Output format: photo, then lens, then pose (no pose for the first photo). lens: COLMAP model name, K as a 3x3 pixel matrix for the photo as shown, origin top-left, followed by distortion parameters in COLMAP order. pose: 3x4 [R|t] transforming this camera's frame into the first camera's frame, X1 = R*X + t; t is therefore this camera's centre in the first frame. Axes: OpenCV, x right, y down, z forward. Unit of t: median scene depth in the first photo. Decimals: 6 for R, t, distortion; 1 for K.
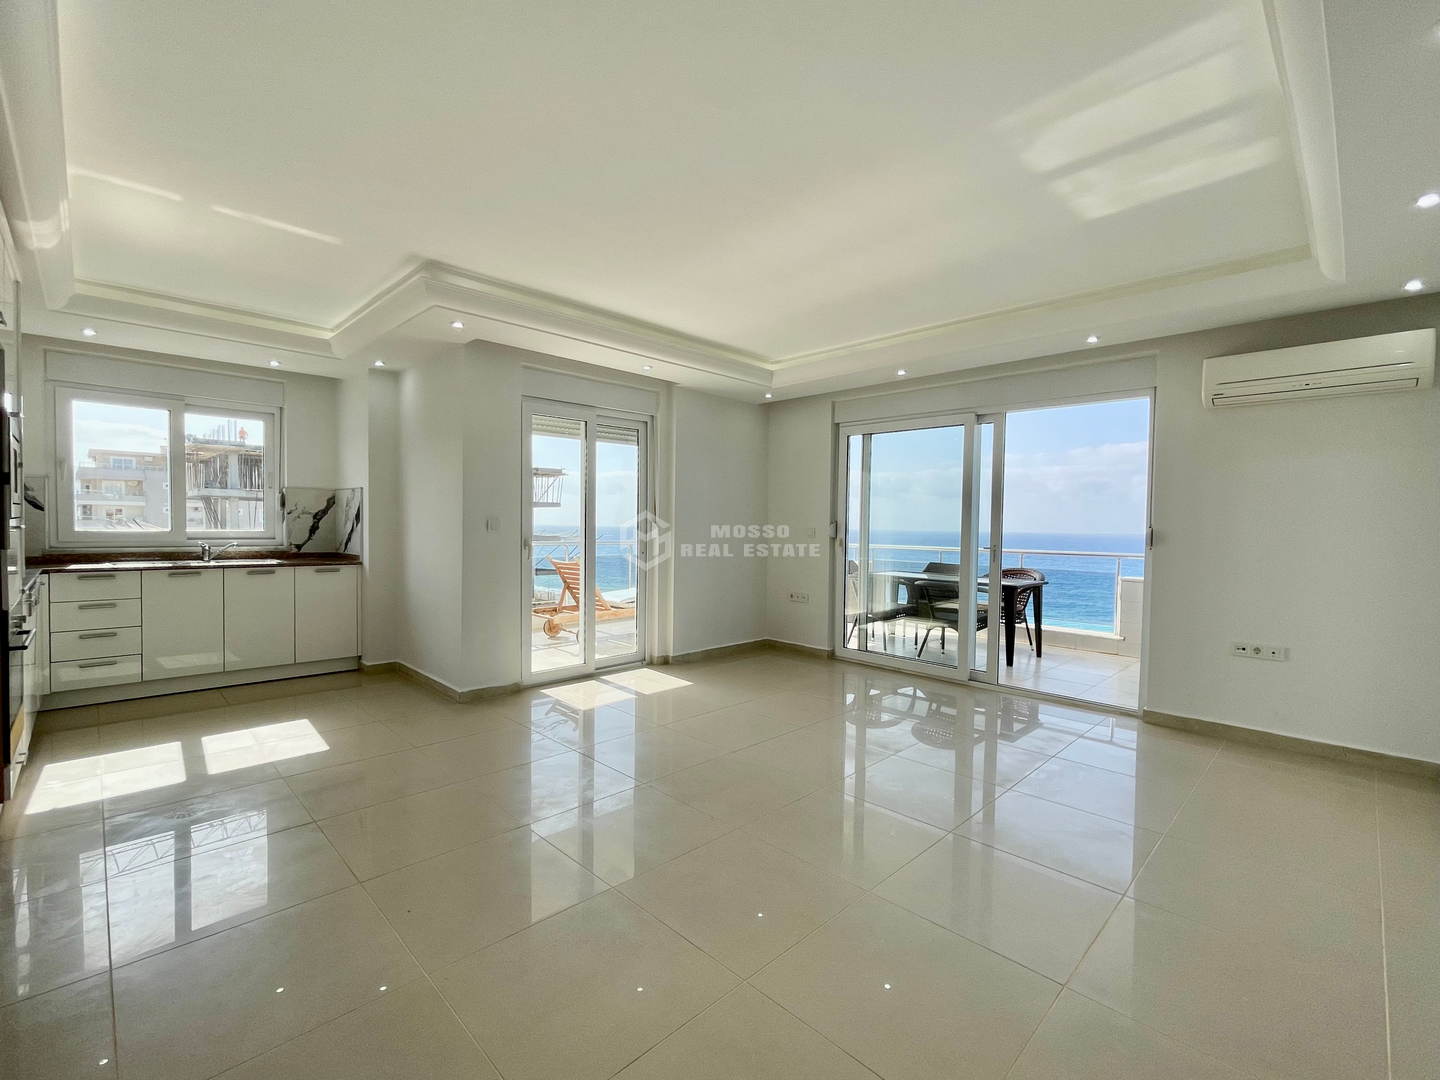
lens RADIAL K [[630.5, 0, 721.1], [0, 630.5, 546.5], [0, 0, 1]] dist [0.002675, 0.000111]
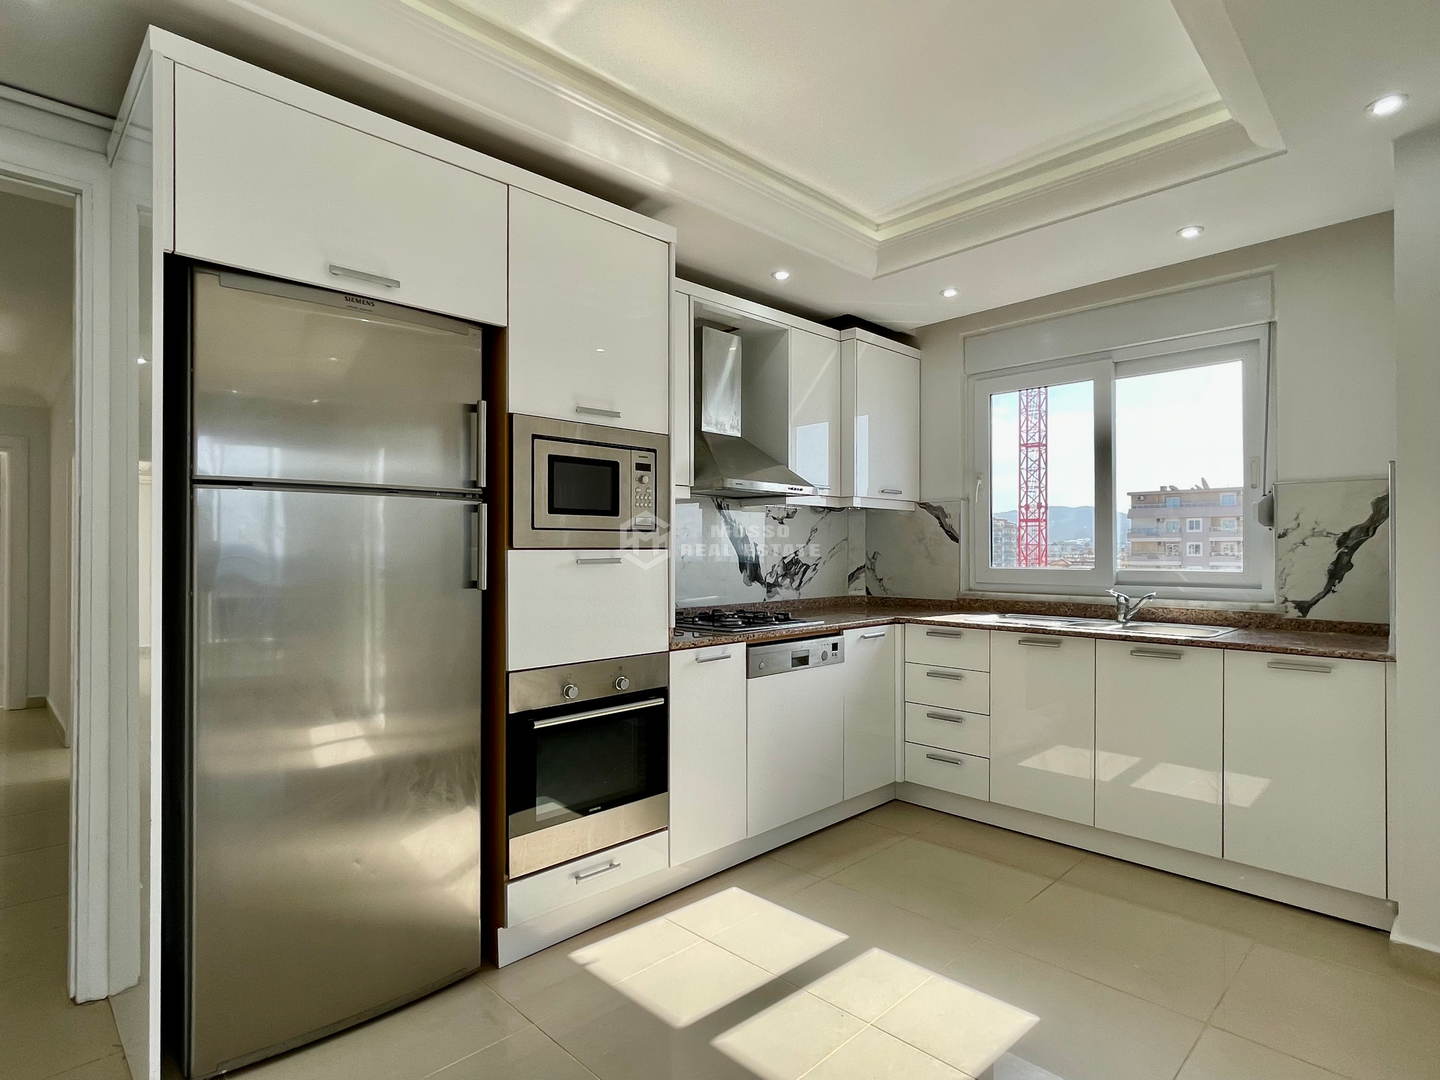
lens RADIAL K [[773.2, 0, 720.8], [0, 773.2, 537.7], [0, 0, 1]] dist [-0.004085, -0.000289]
pose [[-0.011788, -0.030804, -0.999456, -0.091349], [-0.035321, 0.998914, -0.030370, -0.018380], [0.999306, 0.034944, -0.012863, 0.581494]]
